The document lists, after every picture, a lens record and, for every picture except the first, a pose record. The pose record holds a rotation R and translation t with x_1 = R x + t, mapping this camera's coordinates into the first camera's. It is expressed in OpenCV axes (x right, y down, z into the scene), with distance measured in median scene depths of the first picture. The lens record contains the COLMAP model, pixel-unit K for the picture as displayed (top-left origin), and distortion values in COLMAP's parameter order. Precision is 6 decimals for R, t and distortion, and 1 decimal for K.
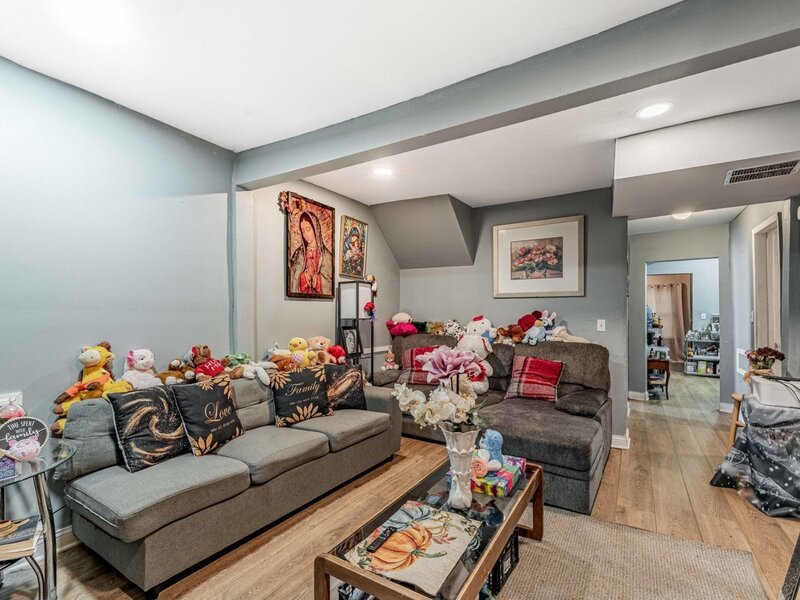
lens RADIAL K [[365.6, 0, 399.7], [0, 365.6, 312.2], [0, 0, 1]] dist [-0.001742, -0.000572]
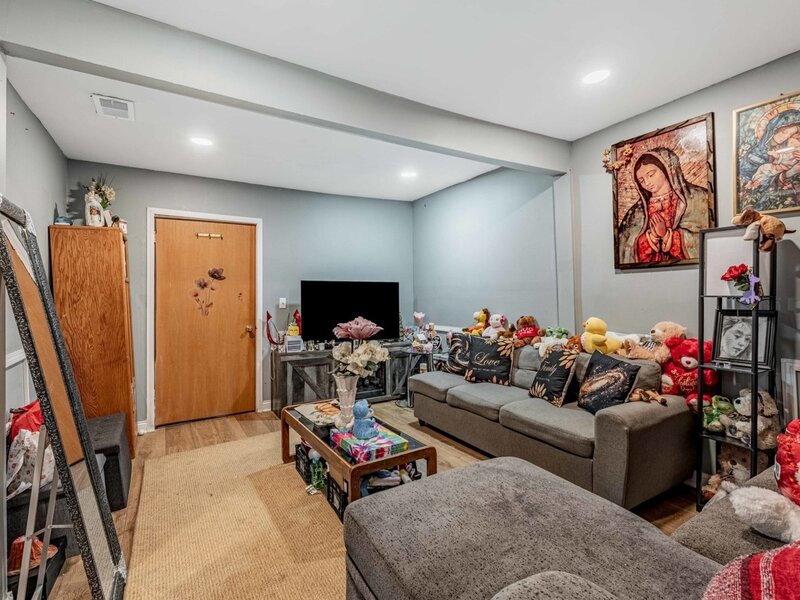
lens RADIAL K [[401.2, 0, 400.0], [0, 401.2, 300.0], [0, 0, 1]] dist [-0.001017, -0.000356]
pose [[-0.443088, 0.006025, -0.896458, 0.713082], [0.012040, 0.999927, 0.000770, 0.019475], [0.896397, -0.010452, -0.443129, 0.926029]]
